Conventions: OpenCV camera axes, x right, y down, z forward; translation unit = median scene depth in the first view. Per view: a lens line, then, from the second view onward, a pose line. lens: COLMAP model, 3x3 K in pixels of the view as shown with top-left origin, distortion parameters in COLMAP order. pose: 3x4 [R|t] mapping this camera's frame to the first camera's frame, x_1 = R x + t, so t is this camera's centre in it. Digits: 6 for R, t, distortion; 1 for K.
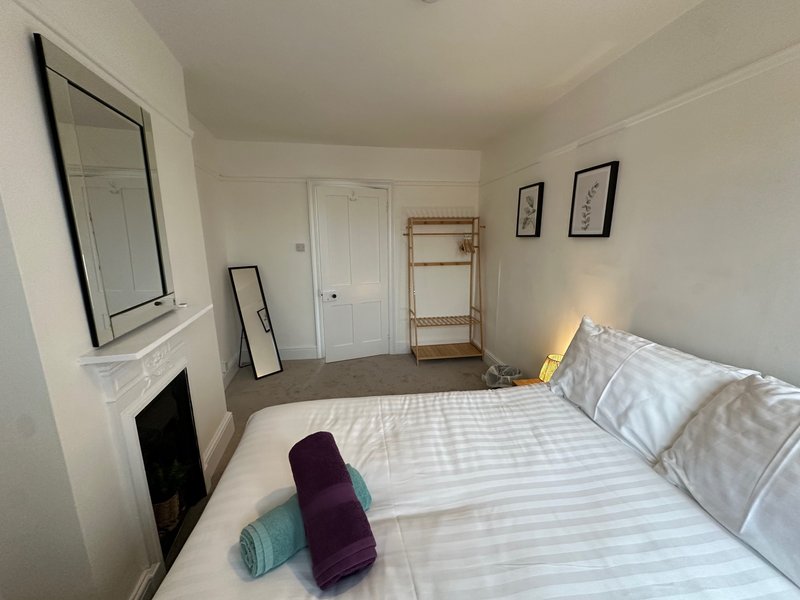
lens RADIAL K [[317.8, 0, 399.3], [0, 317.8, 299.1], [0, 0, 1]] dist [-0.003804, -0.000696]
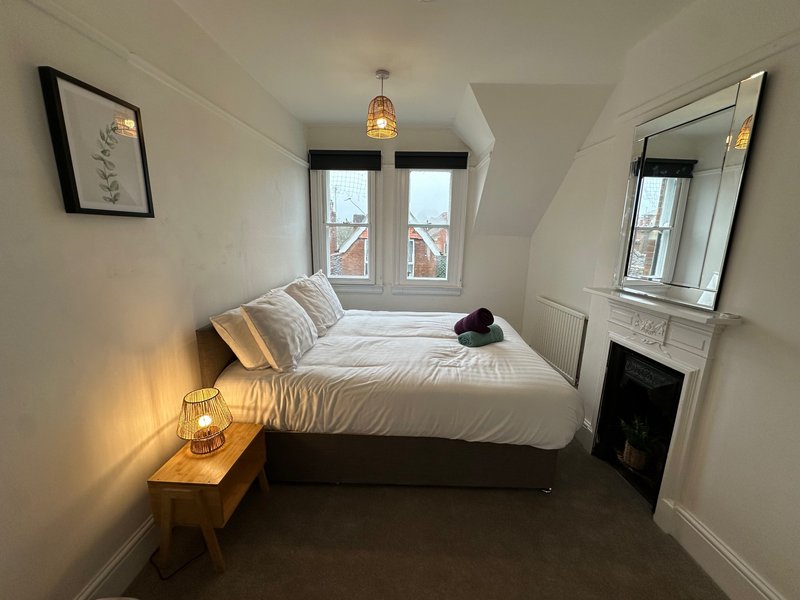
lens RADIAL K [[317.8, 0, 400.7], [0, 317.8, 298.0], [0, 0, 1]] dist [-0.003804, -0.000696]
pose [[-0.984368, -0.048478, 0.169319, -0.029445], [0.021290, 0.921570, 0.387627, -0.275458], [-0.174831, 0.385173, -0.906133, 1.524707]]
